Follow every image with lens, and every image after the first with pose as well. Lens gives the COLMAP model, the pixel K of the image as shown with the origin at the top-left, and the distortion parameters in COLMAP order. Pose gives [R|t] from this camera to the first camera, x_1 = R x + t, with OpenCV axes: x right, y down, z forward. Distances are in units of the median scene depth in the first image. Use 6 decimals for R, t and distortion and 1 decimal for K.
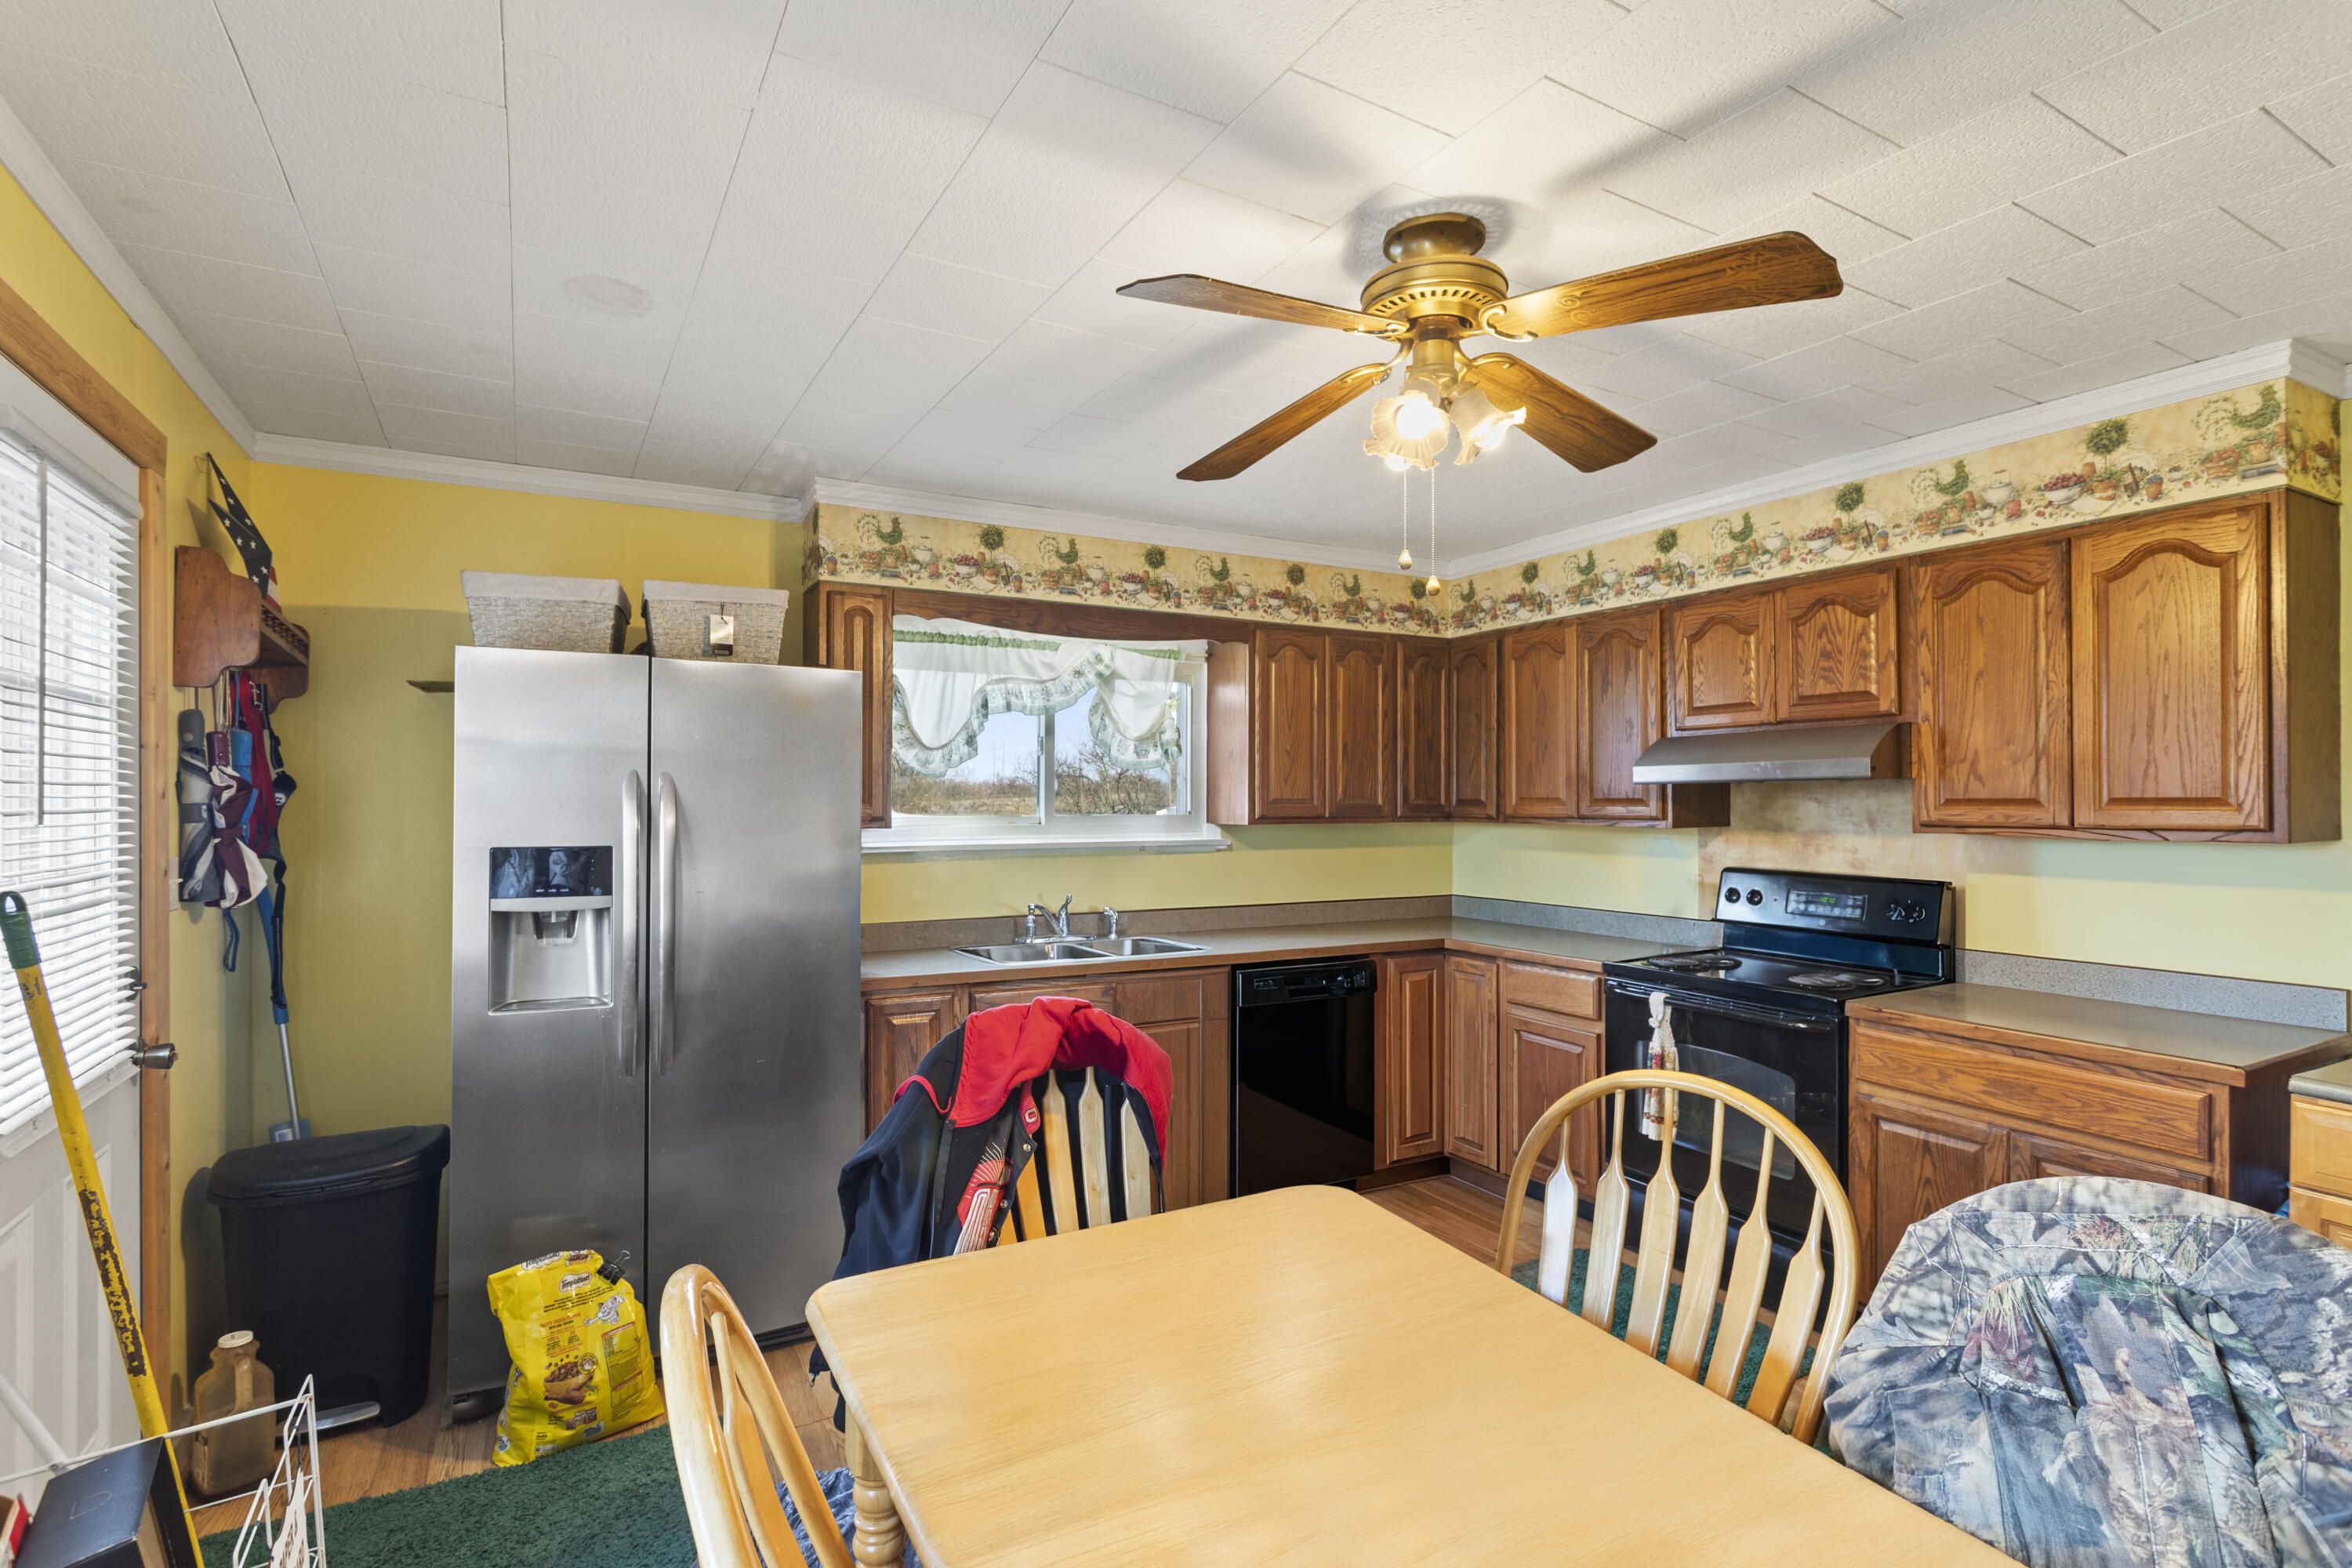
lens RADIAL K [[1132.3, 0, 1182.2], [0, 1132.3, 787.0], [0, 0, 1]] dist [-0.000903, 0.002454]
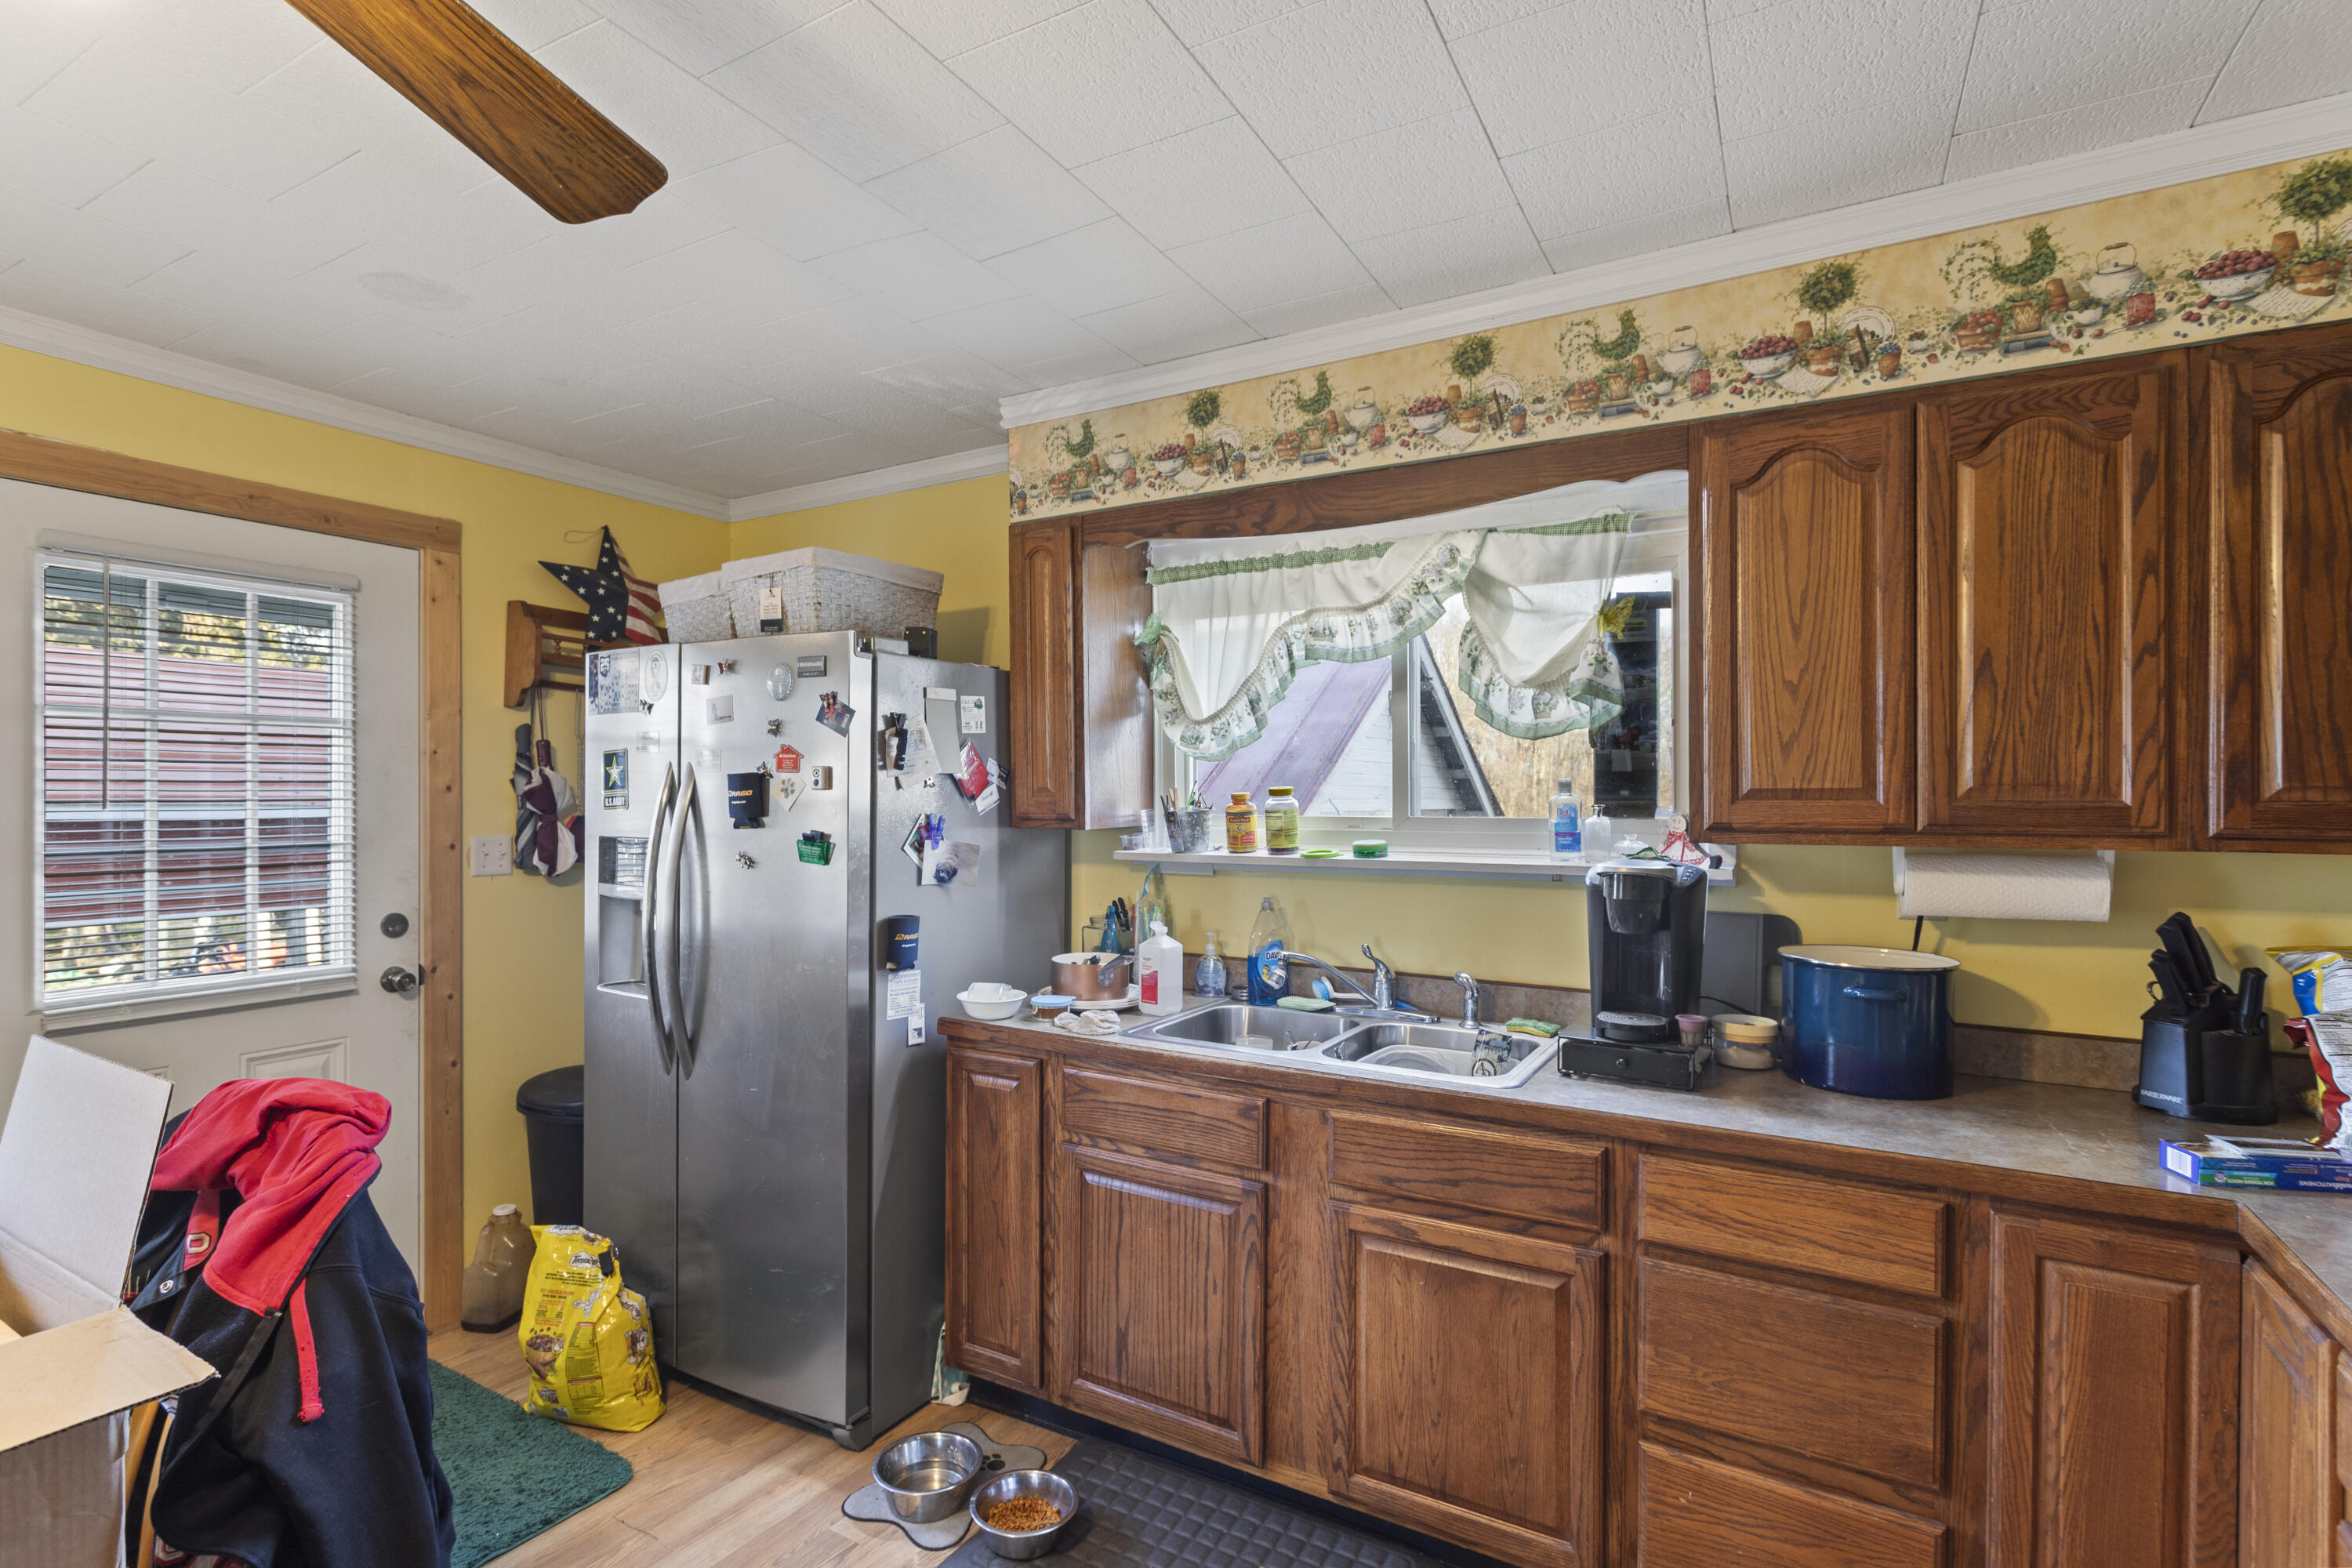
lens RADIAL K [[1132.3, 0, 1159.3], [0, 1132.3, 793.4], [0, 0, 1]] dist [-0.000903, 0.002454]
pose [[0.499758, -0.000301, -0.866165, 0.374190], [0.008117, 0.999958, 0.004335, 0.008377], [0.866127, -0.009197, 0.499739, 0.575140]]
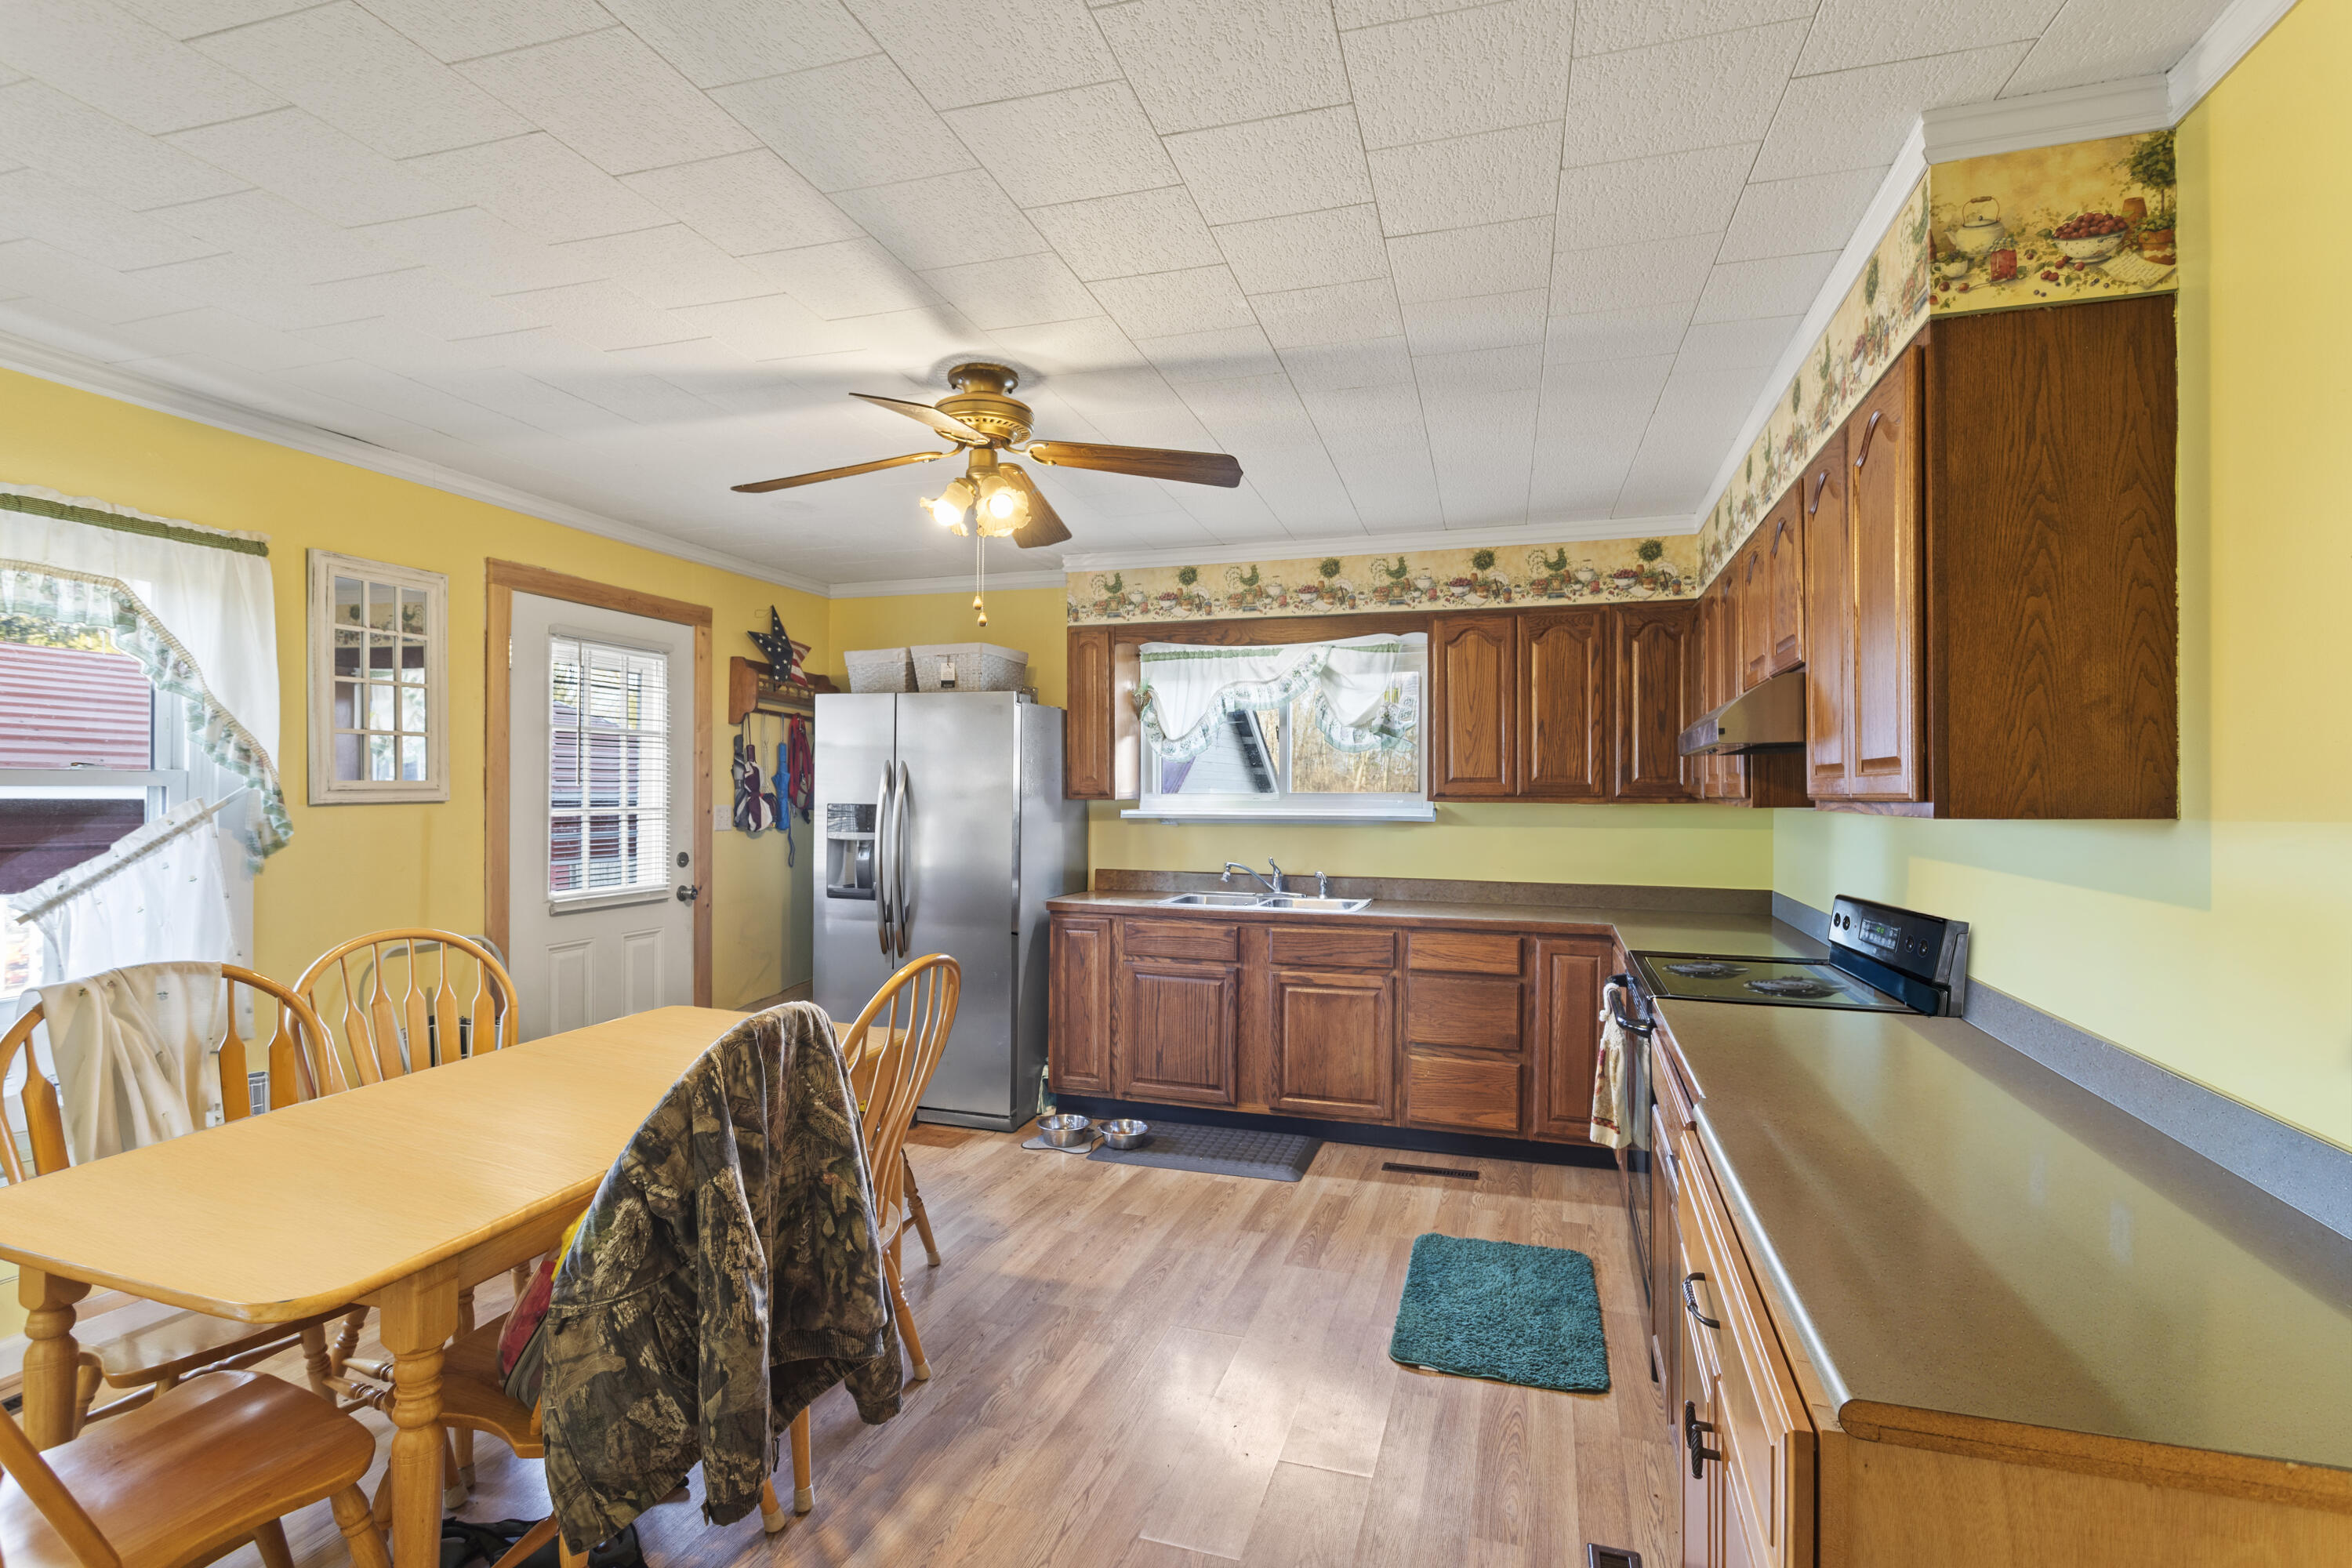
lens RADIAL K [[1132.3, 0, 1168.1], [0, 1132.3, 788.8], [0, 0, 1]] dist [-0.000903, 0.002454]
pose [[0.683794, -0.000732, -0.729674, 0.688540], [0.003834, 0.999989, 0.002589, 0.017400], [0.729665, -0.004568, 0.683790, 0.091708]]
